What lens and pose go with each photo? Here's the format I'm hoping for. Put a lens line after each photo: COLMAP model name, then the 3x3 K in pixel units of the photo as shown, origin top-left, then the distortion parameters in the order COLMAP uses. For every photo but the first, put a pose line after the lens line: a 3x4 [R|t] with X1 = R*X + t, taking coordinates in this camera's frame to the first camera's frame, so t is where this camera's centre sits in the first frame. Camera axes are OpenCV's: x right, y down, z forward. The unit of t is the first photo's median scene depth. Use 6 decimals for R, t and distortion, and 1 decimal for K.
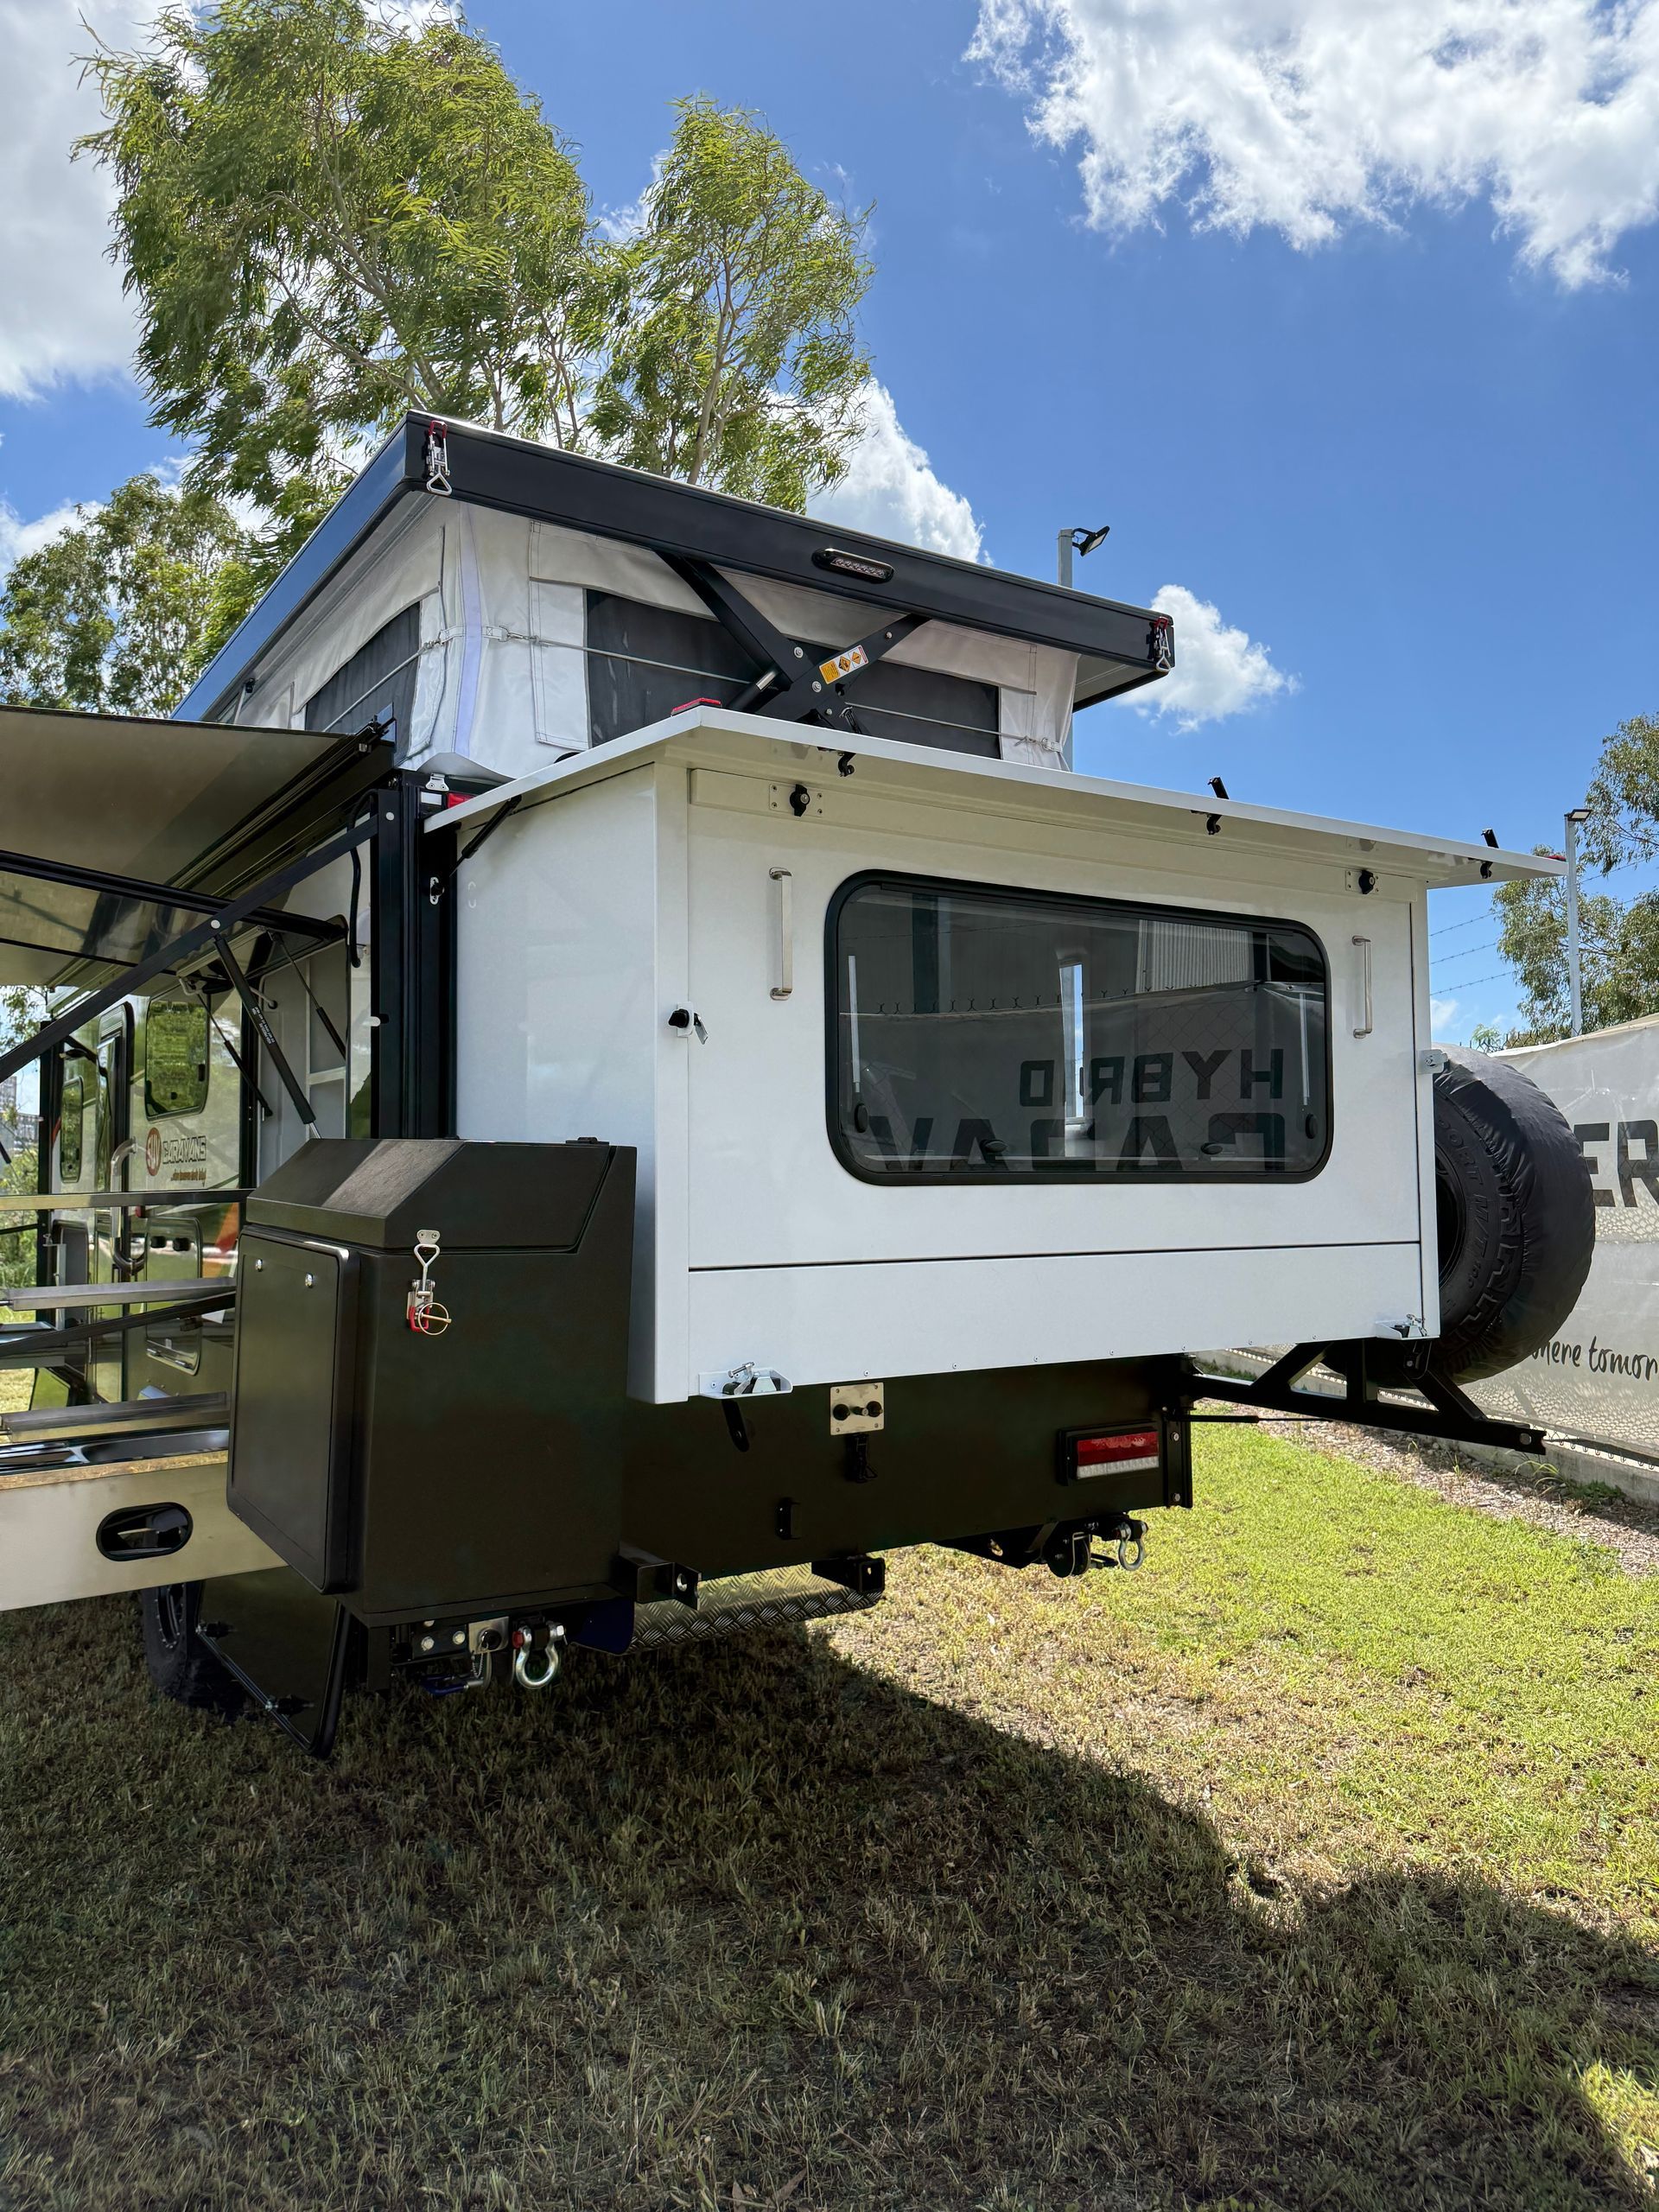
lens RADIAL K [[1596.6, 0, 813.8], [0, 1596.6, 1086.5], [0, 0, 1]] dist [0.035050, -0.046837]
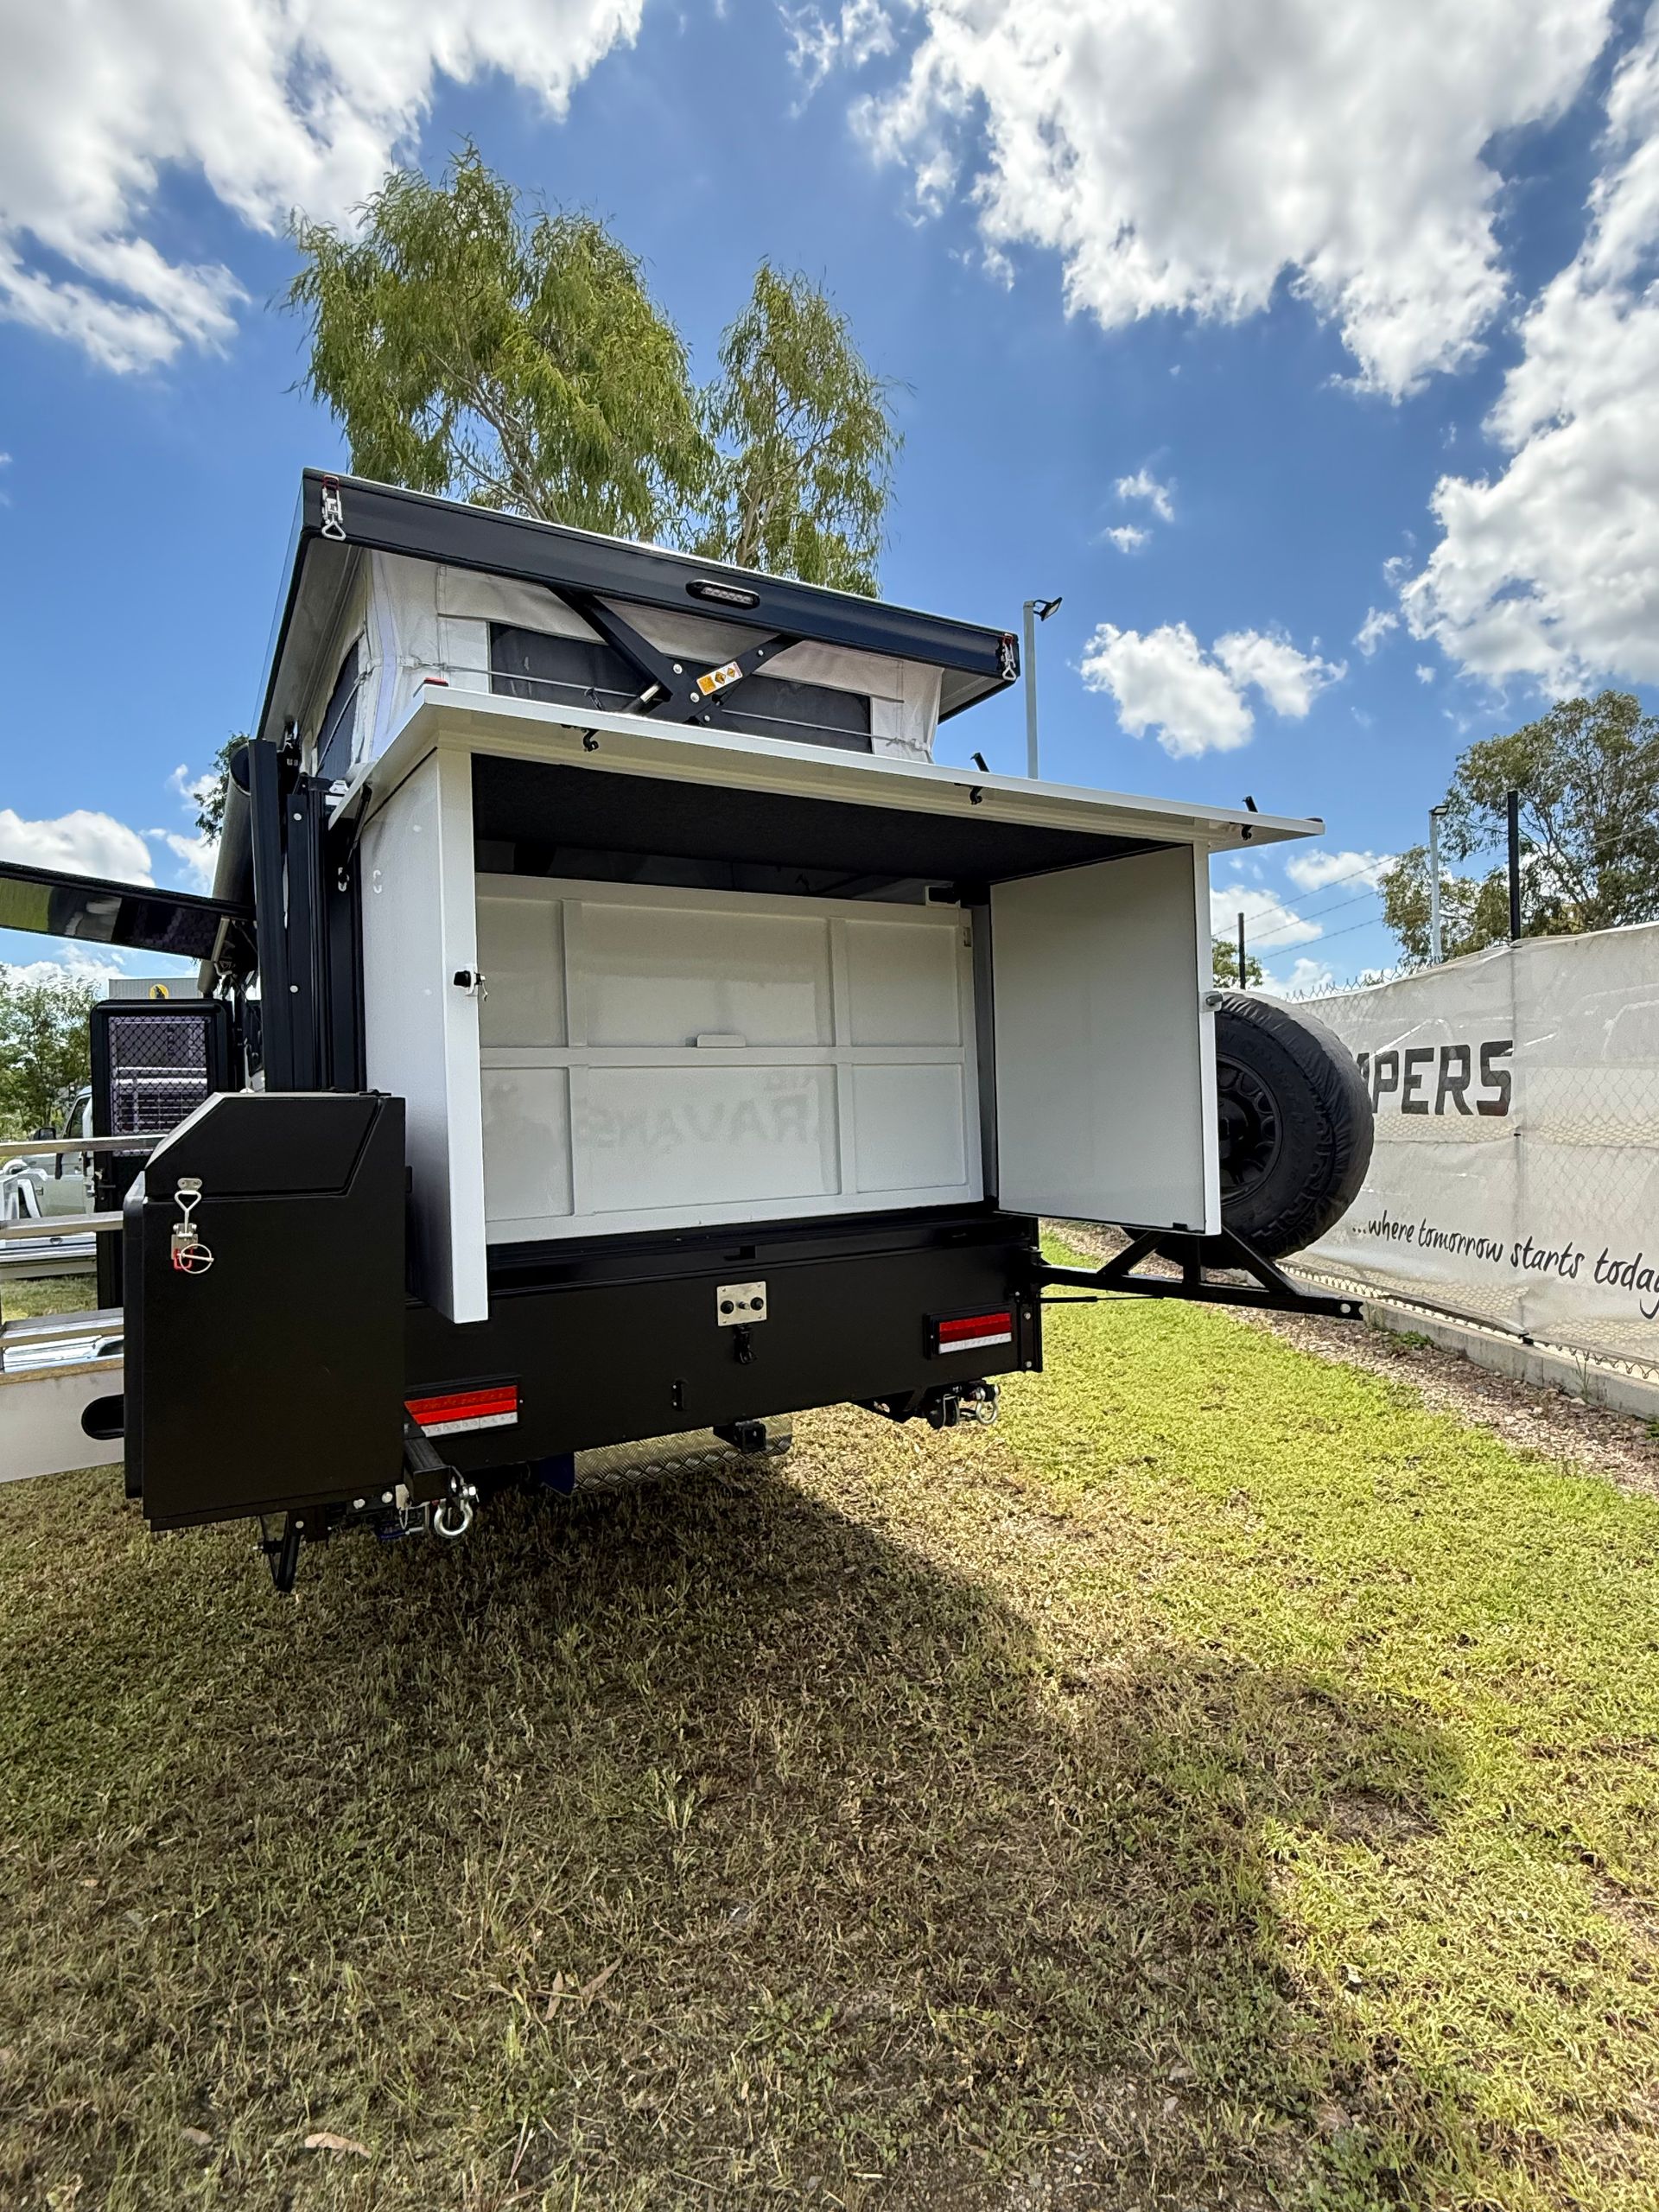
lens RADIAL K [[1162.1, 0, 815.5], [0, 1162.1, 1101.0], [0, 0, 1]] dist [-0.003423, 0.001364]
pose [[0.998220, -0.022784, -0.055119, 0.125613], [0.025876, 0.998093, 0.056044, 0.001756], [0.053737, -0.057371, 0.996906, 0.125121]]
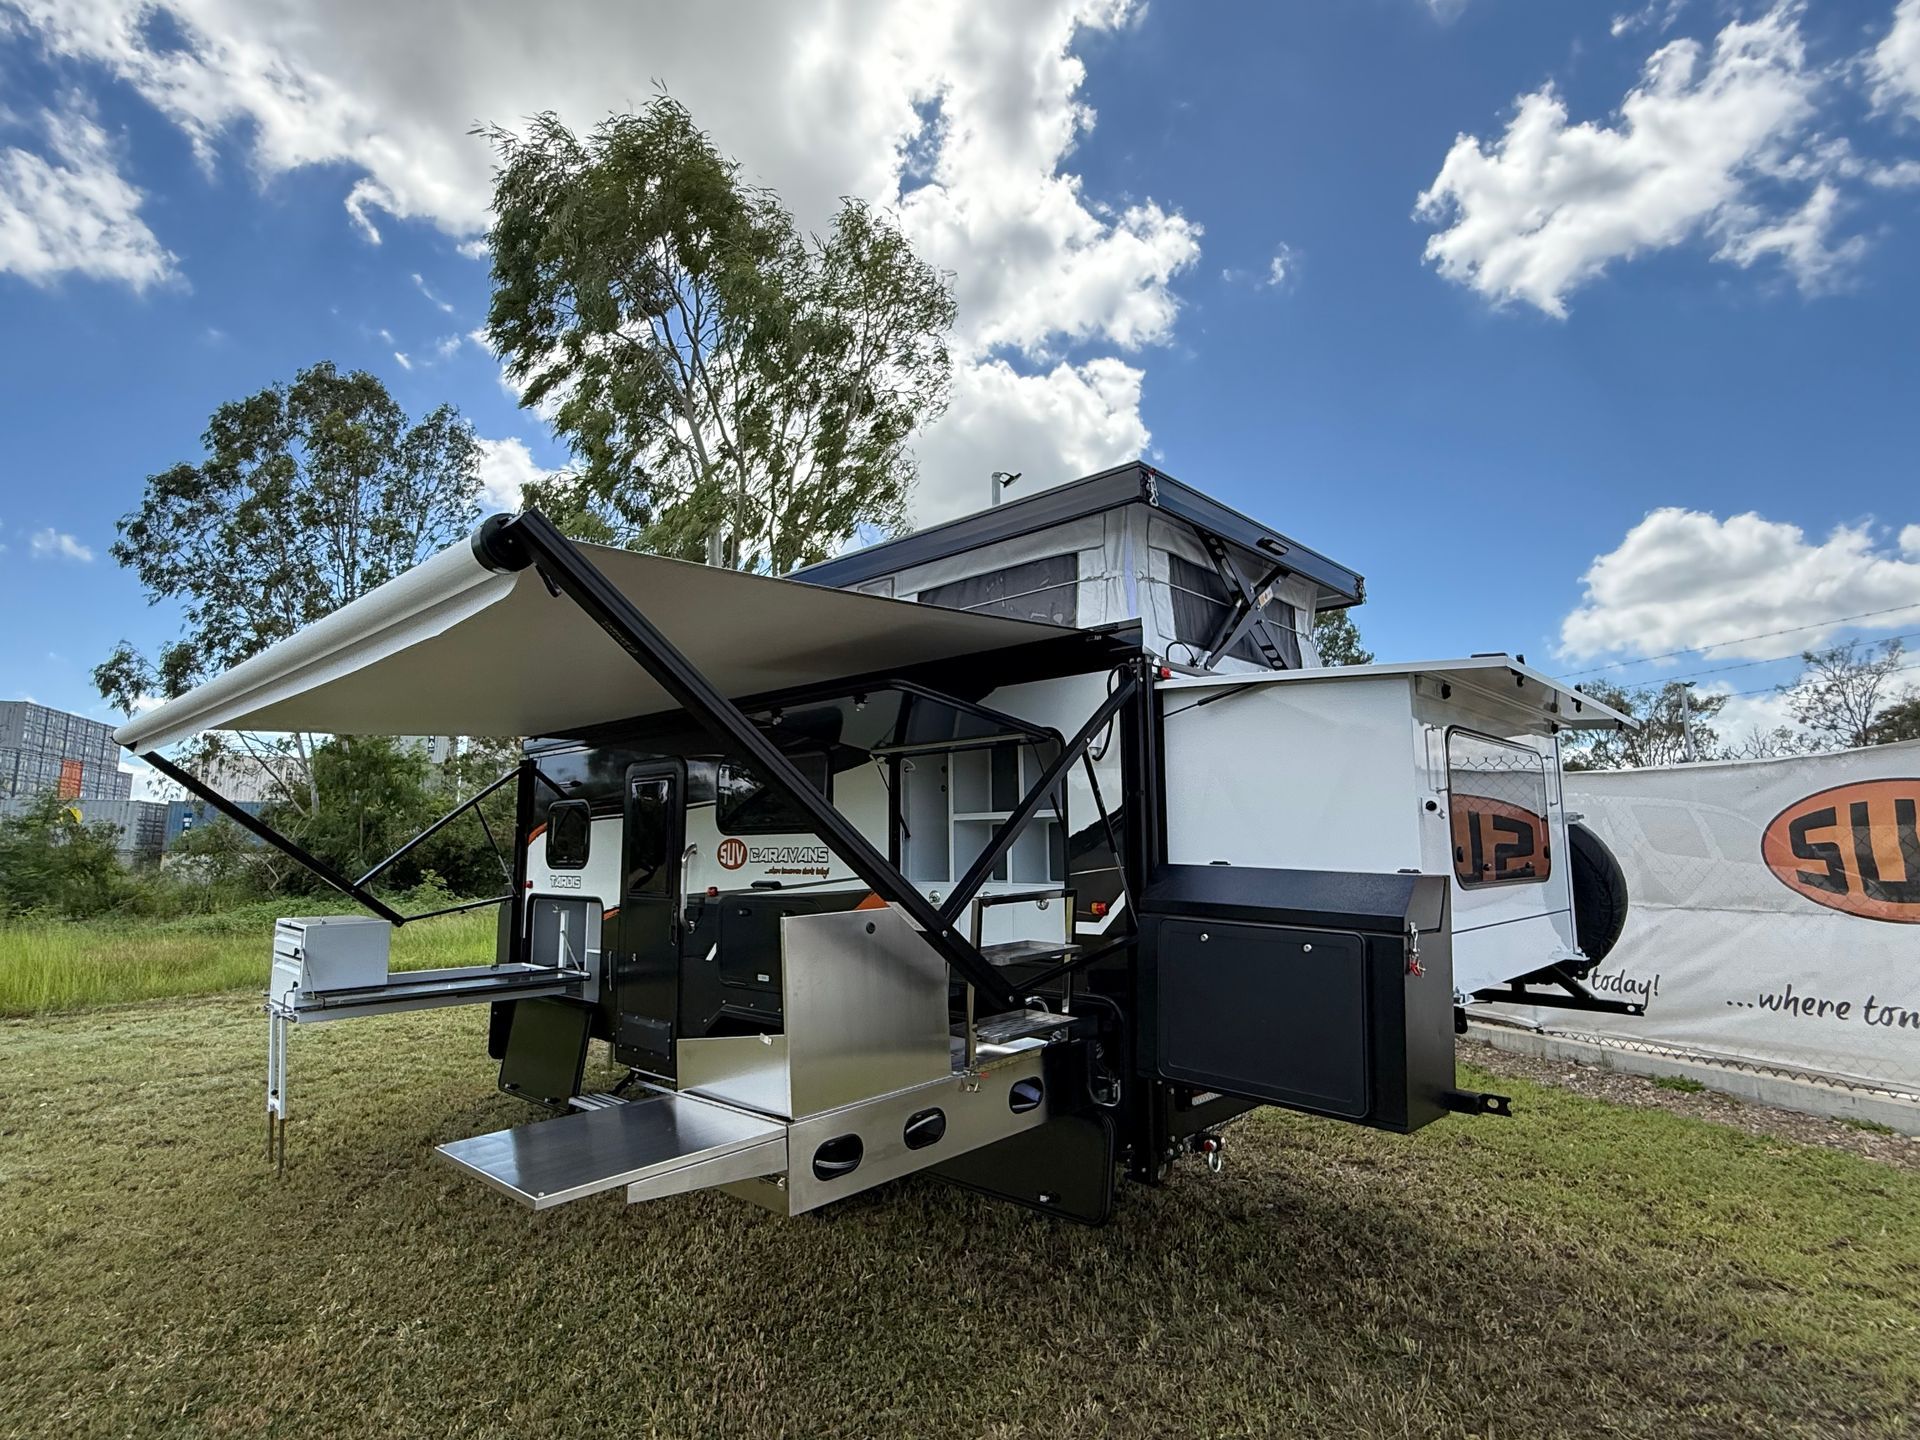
lens RADIAL K [[1008.7, 0, 955.4], [0, 1008.7, 715.0], [0, 0, 1]] dist [-0.003423, 0.001364]
pose [[0.972488, 0.028608, 0.231190, -0.575650], [-0.010651, 0.996853, -0.078549, -0.030801], [-0.232710, 0.073926, 0.969733, -0.035174]]
